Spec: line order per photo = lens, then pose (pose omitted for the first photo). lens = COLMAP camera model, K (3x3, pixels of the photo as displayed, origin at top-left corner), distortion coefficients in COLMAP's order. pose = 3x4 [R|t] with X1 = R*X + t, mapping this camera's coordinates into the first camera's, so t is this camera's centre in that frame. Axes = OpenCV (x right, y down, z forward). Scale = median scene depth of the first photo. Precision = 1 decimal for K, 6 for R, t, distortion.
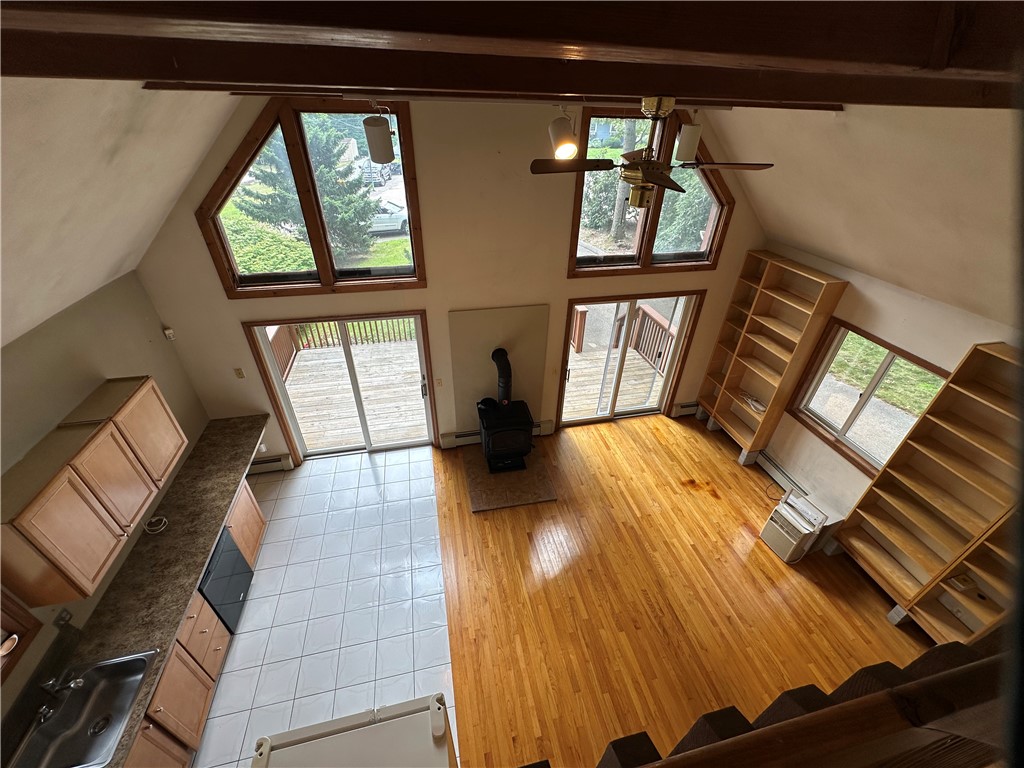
lens RADIAL K [[408.3, 0, 511.6], [0, 408.3, 383.4], [0, 0, 1]] dist [-0.004322, 0.000953]
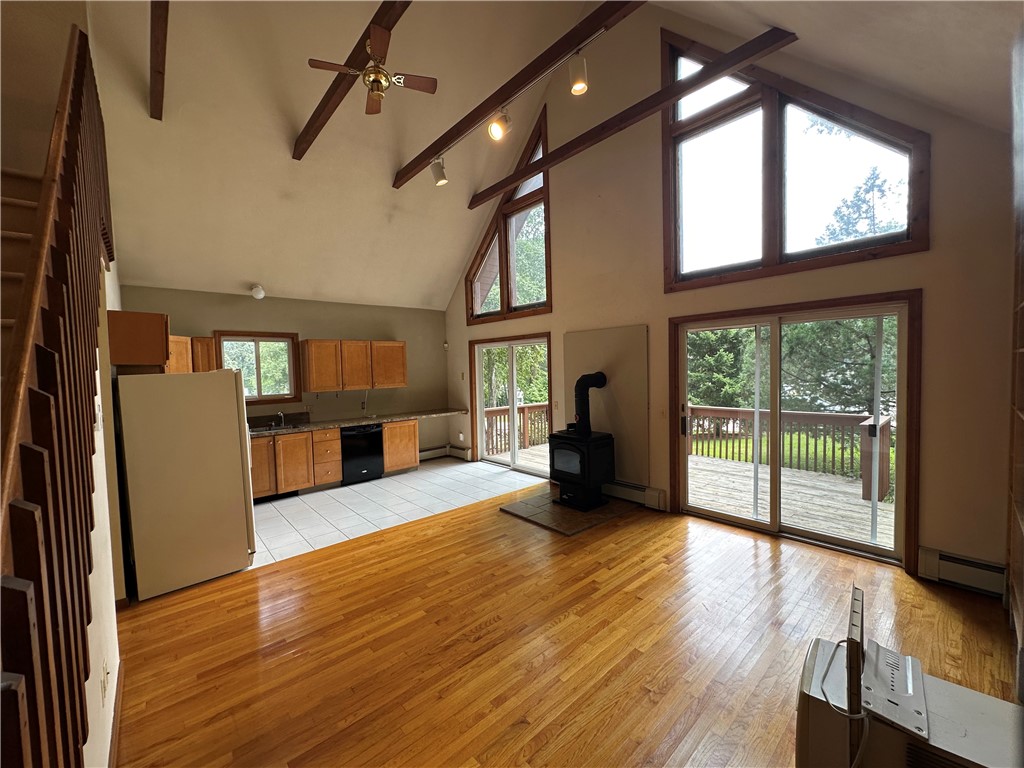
lens RADIAL K [[408.3, 0, 511.8], [0, 408.3, 383.1], [0, 0, 1]] dist [-0.004322, 0.000953]
pose [[0.484793, -0.000728, -0.874629, 0.749642], [-0.454323, 0.854293, -0.252535, 0.289053], [0.747373, 0.519791, 0.413824, 0.465771]]
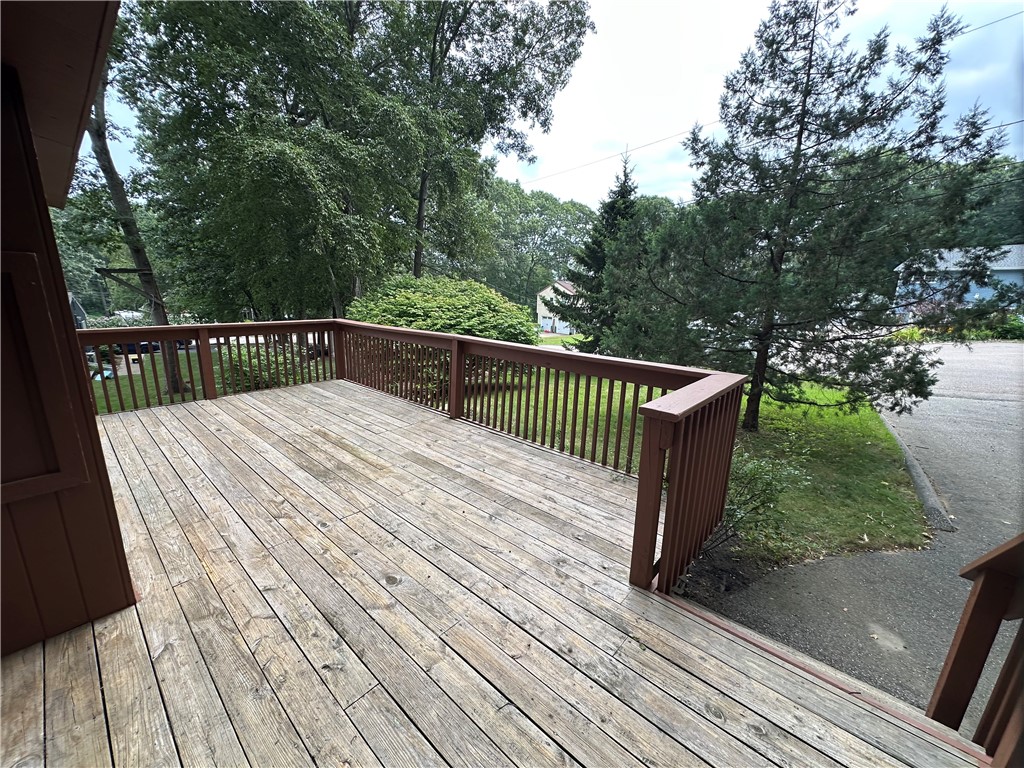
lens RADIAL K [[408.3, 0, 513.0], [0, 408.3, 386.0], [0, 0, 1]] dist [-0.004322, 0.000953]
pose [[0.577480, 0.174067, -0.797632, 0.510140], [-0.466242, 0.872327, -0.147188, -0.187957], [0.670175, 0.456888, 0.584909, 1.292854]]
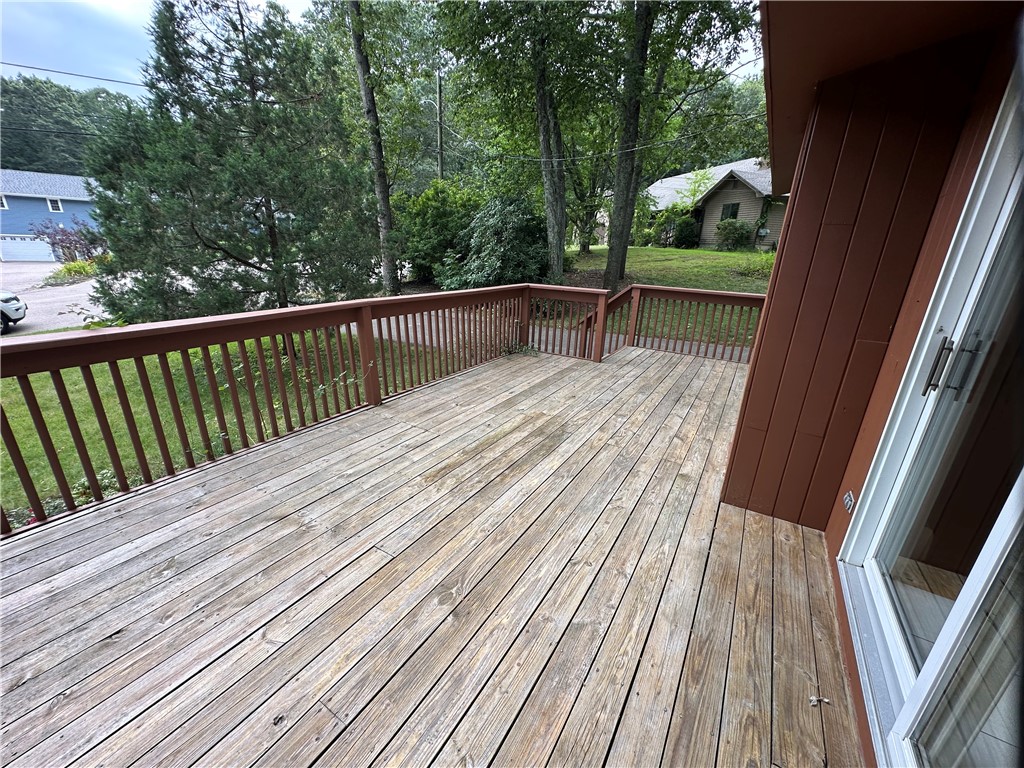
lens RADIAL K [[408.3, 0, 505.8], [0, 408.3, 374.8], [0, 0, 1]] dist [-0.004322, 0.000953]
pose [[0.713070, -0.211070, 0.668566, -0.666027], [0.381892, 0.916653, -0.117921, -0.063690], [-0.587954, 0.339406, 0.734244, 1.060812]]
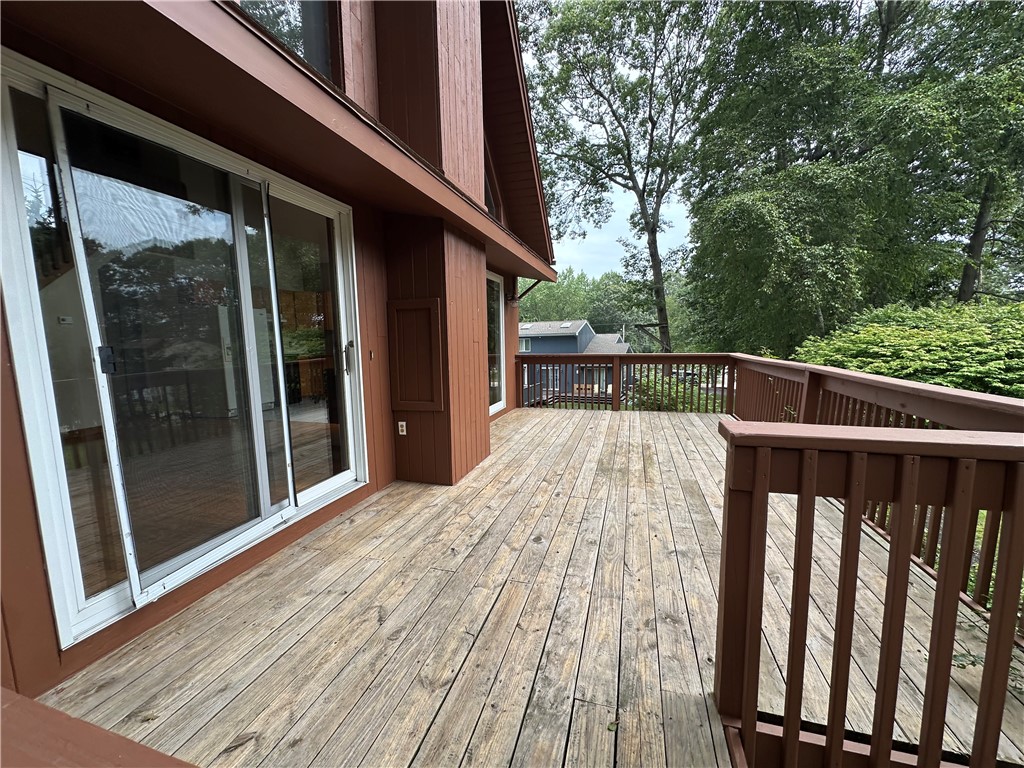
lens RADIAL K [[408.3, 0, 511.4], [0, 408.3, 386.6], [0, 0, 1]] dist [-0.004322, 0.000953]
pose [[-0.492335, 0.081876, -0.866547, 0.574545], [-0.489312, 0.797323, 0.353341, -0.330946], [0.719848, 0.597973, -0.352487, 1.592014]]
